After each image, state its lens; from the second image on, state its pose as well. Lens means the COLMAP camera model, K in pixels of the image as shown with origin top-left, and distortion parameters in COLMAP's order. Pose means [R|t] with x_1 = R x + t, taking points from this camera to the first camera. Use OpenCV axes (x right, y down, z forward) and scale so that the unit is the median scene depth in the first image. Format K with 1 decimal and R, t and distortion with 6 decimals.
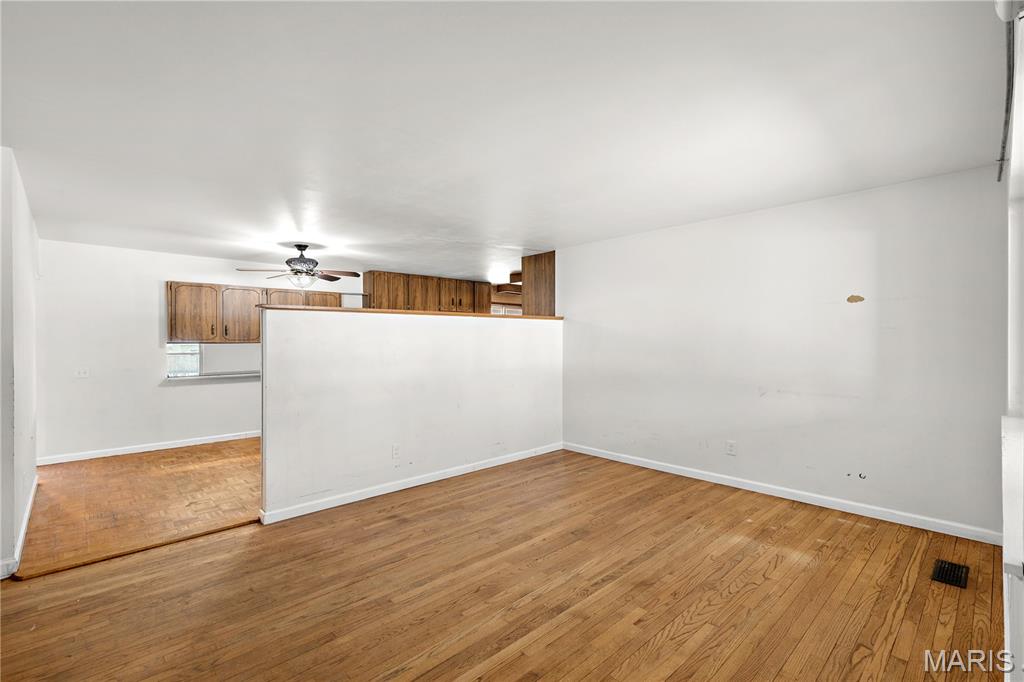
lens RADIAL K [[464.6, 0, 516.7], [0, 464.6, 337.8], [0, 0, 1]] dist [0.001131, -0.000882]
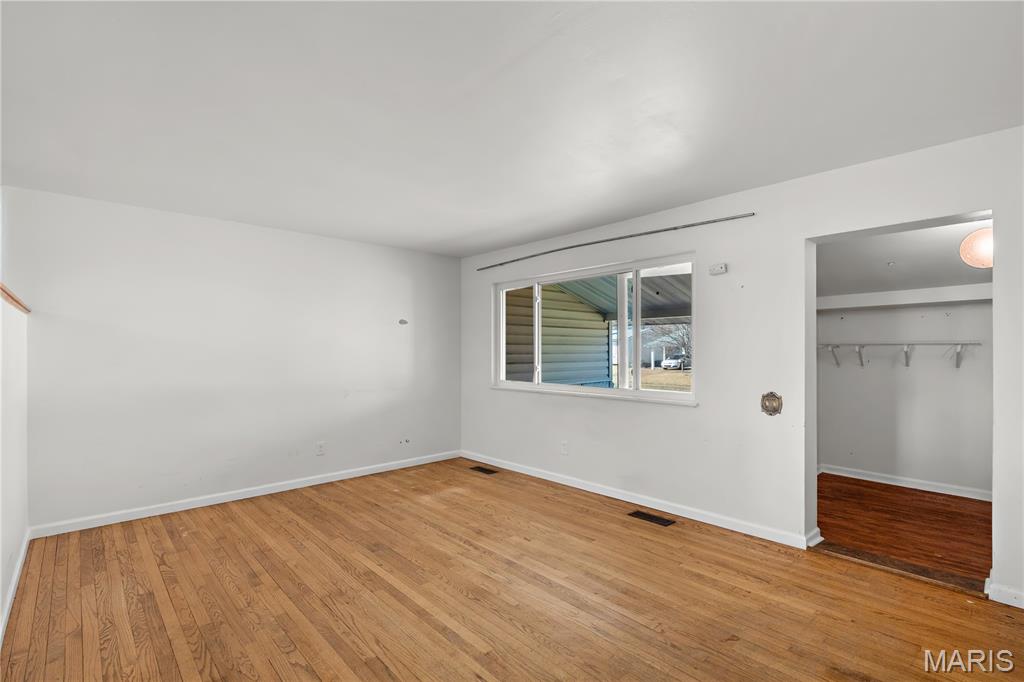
lens RADIAL K [[464.6, 0, 518.7], [0, 464.6, 345.8], [0, 0, 1]] dist [0.001131, -0.000882]
pose [[0.016508, 0.012635, 0.999784, -0.744130], [0.000183, 0.999920, -0.012640, 0.010634], [-0.999864, 0.000391, 0.016504, 0.613391]]
